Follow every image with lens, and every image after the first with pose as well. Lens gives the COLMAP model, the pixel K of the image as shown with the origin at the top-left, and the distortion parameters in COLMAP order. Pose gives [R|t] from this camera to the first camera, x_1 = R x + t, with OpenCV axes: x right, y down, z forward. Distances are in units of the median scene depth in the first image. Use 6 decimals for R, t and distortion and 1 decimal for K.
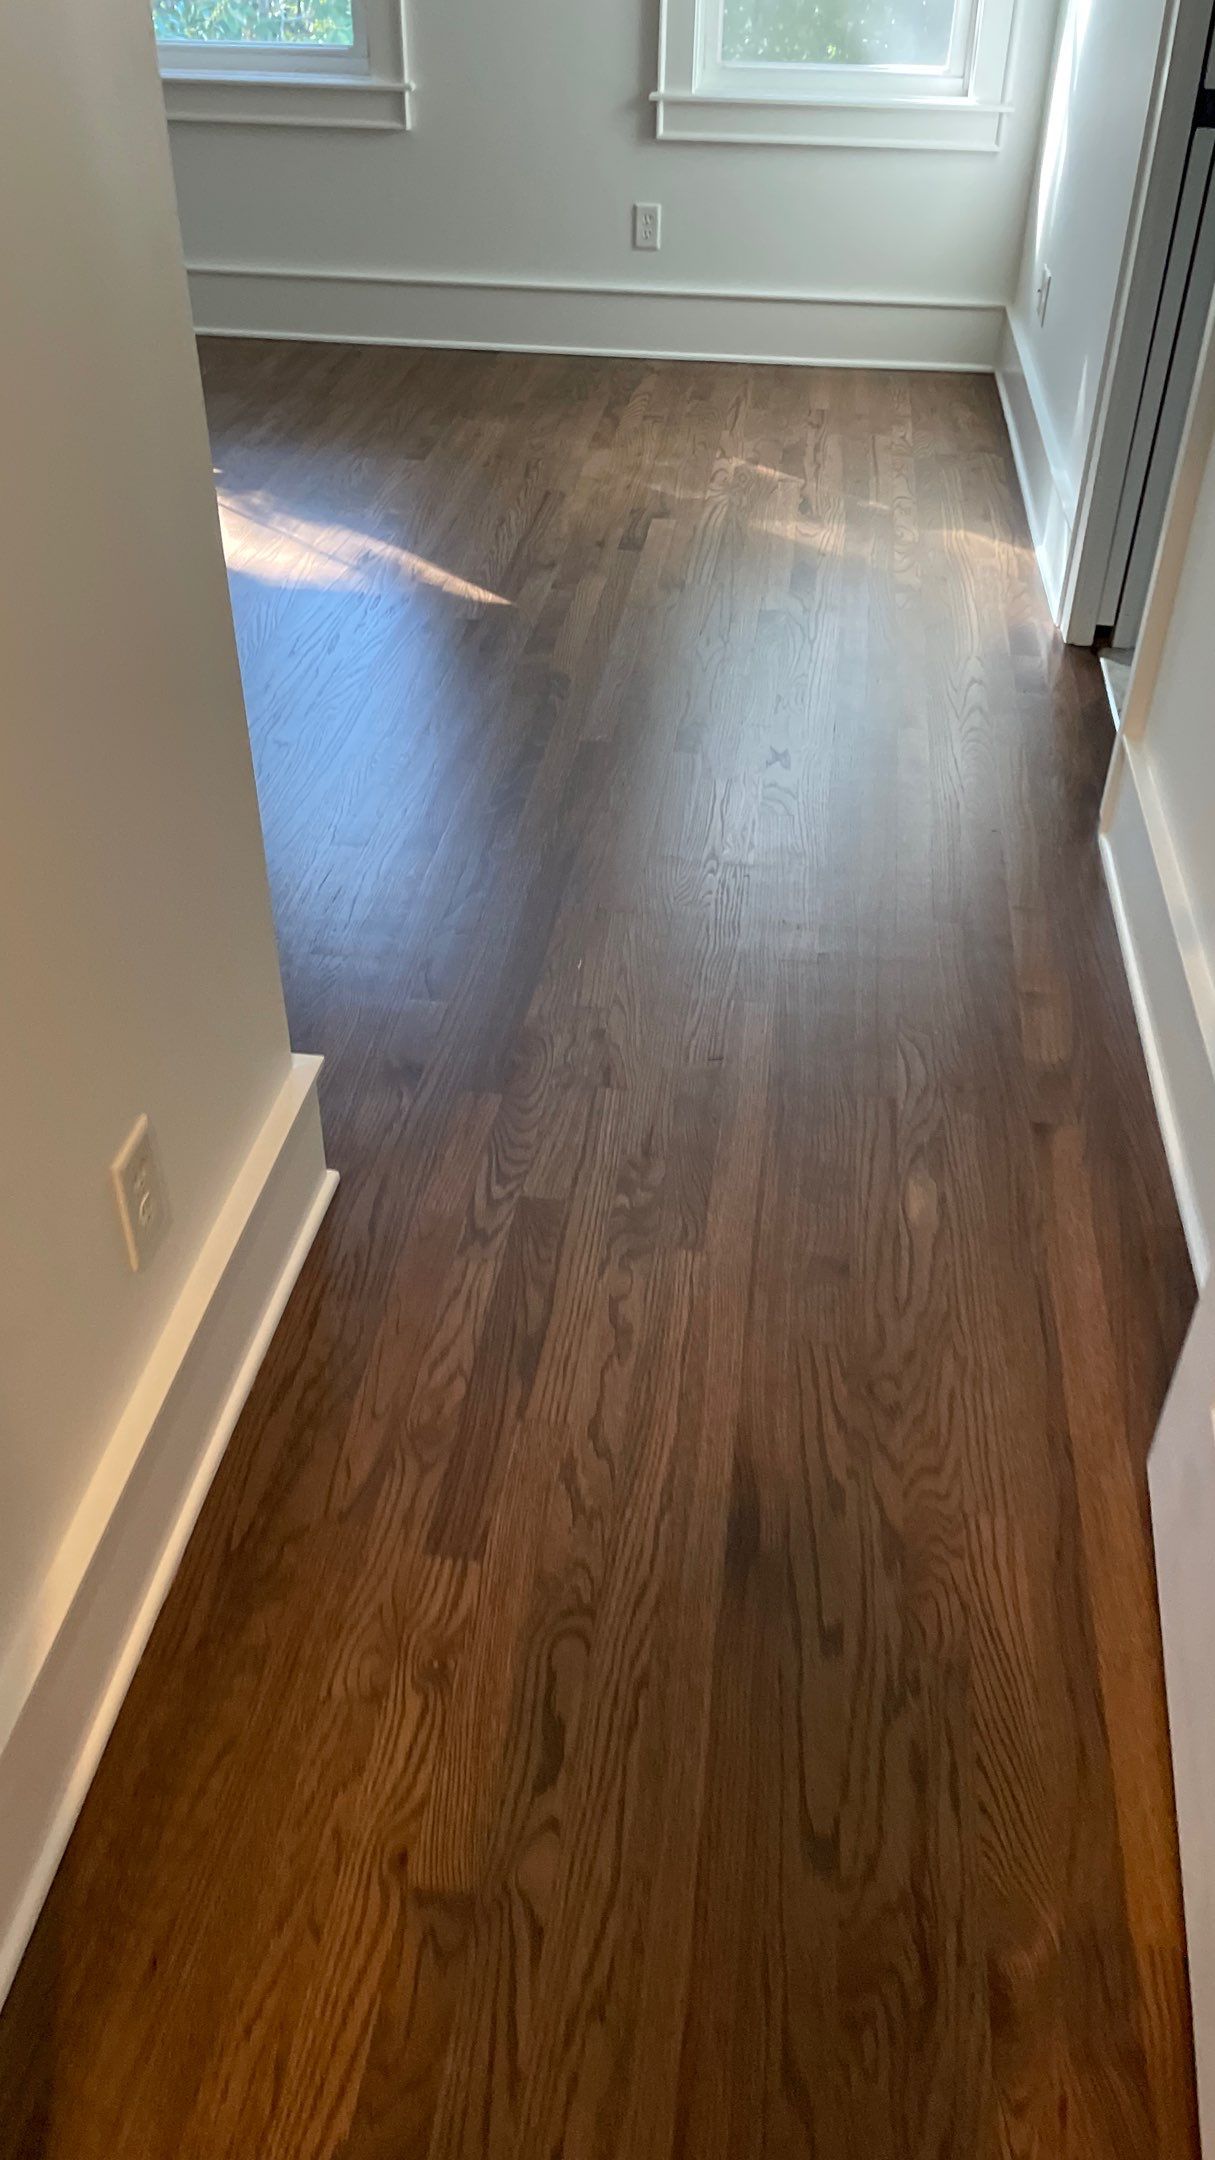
lens RADIAL K [[1598.2, 0, 607.5], [0, 1598.2, 1080.0], [0, 0, 1]] dist [0.097698, -0.133917]
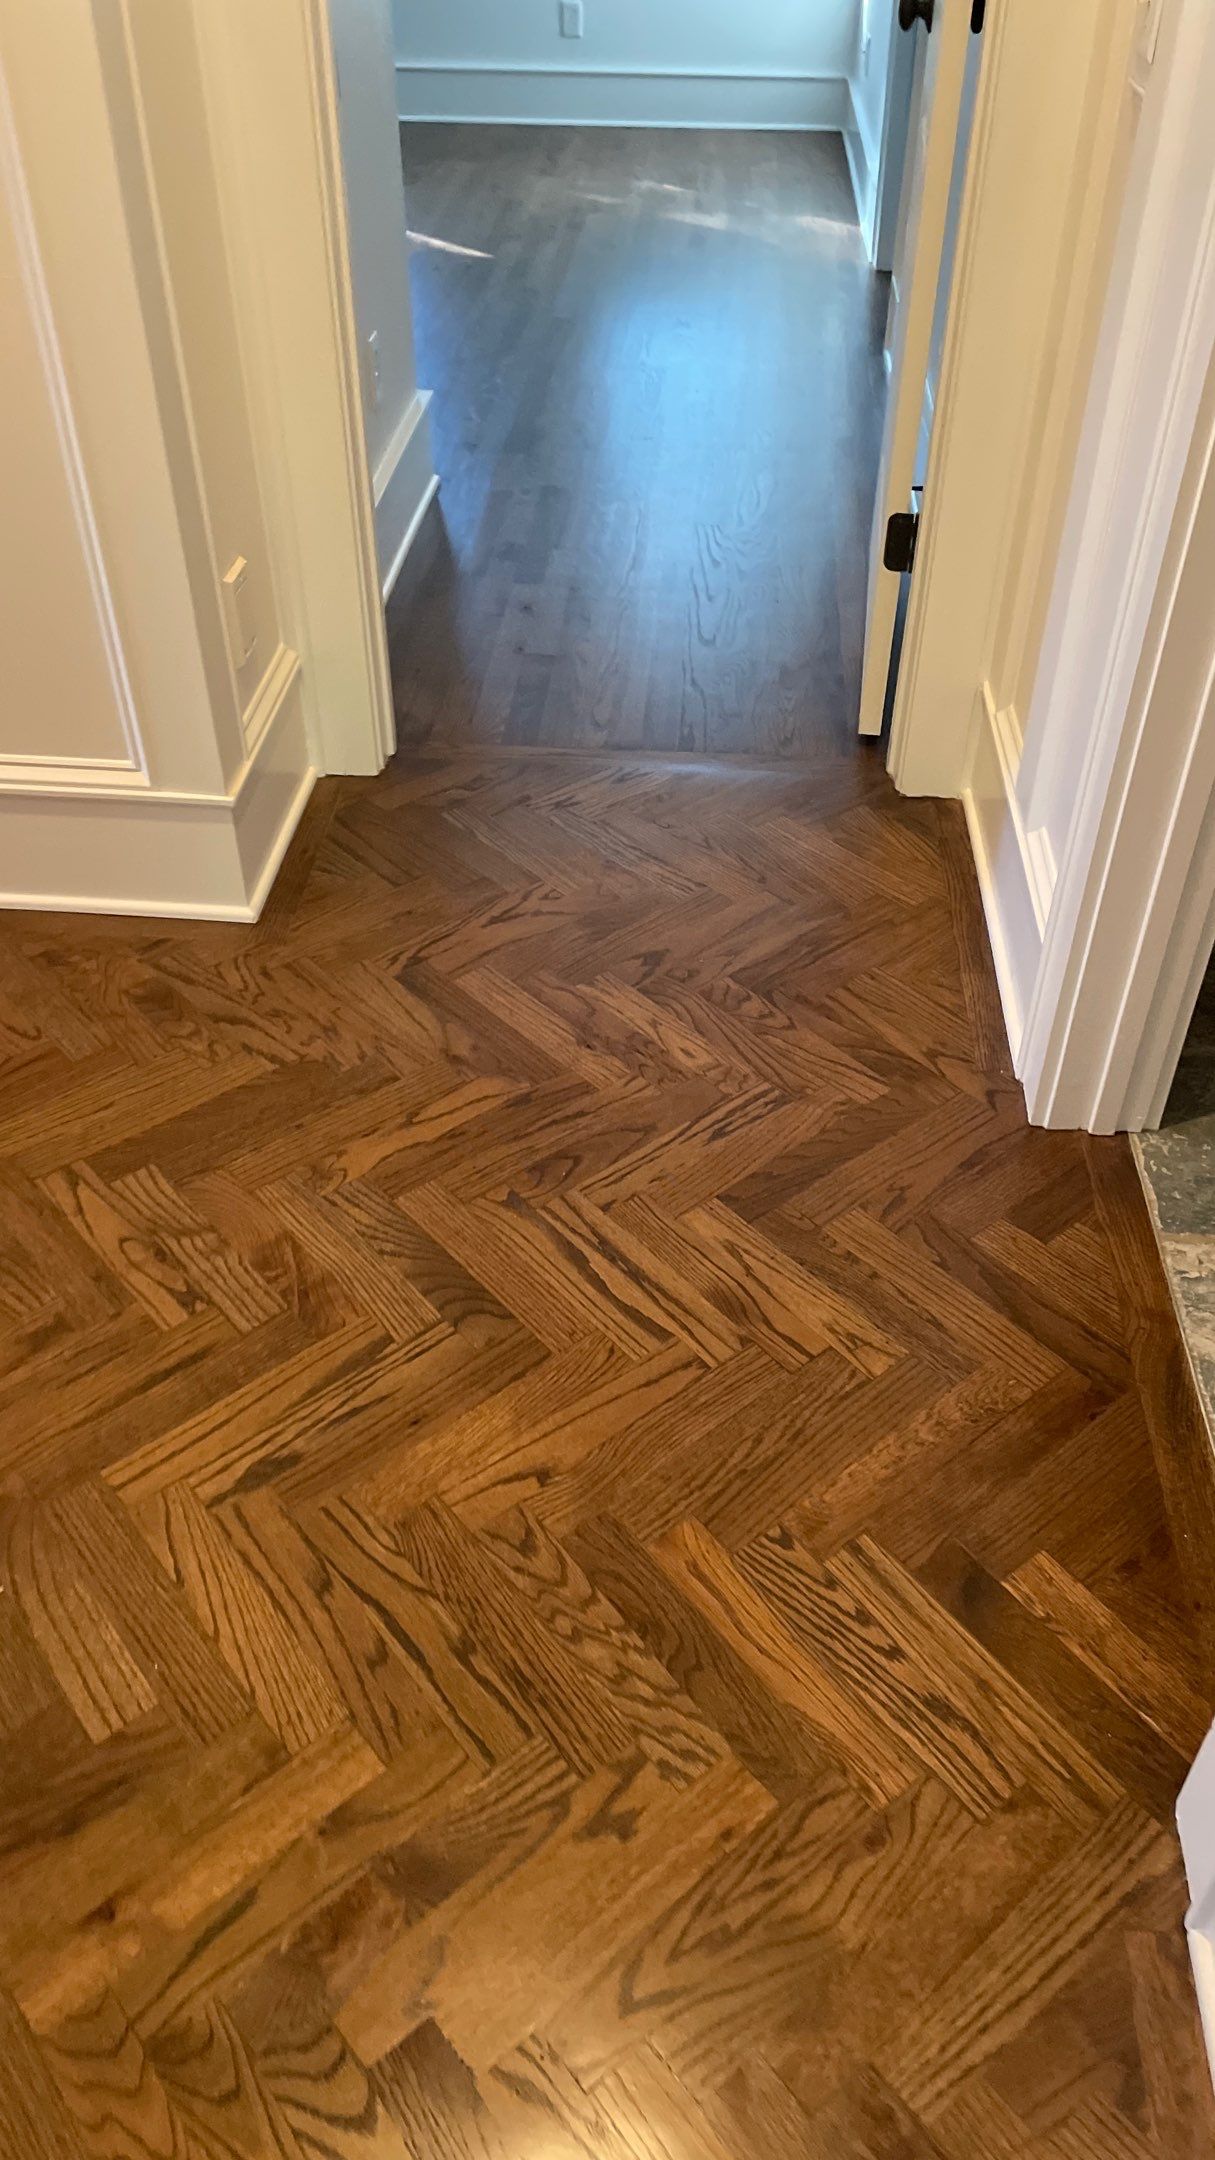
lens RADIAL K [[1598.2, 0, 607.5], [0, 1598.2, 1080.0], [0, 0, 1]] dist [0.097698, -0.133917]
pose [[0.998439, -0.038570, 0.040401, -0.038937], [0.036722, 0.998288, 0.045522, 0.318365], [-0.042088, -0.043967, 0.998146, -0.405079]]
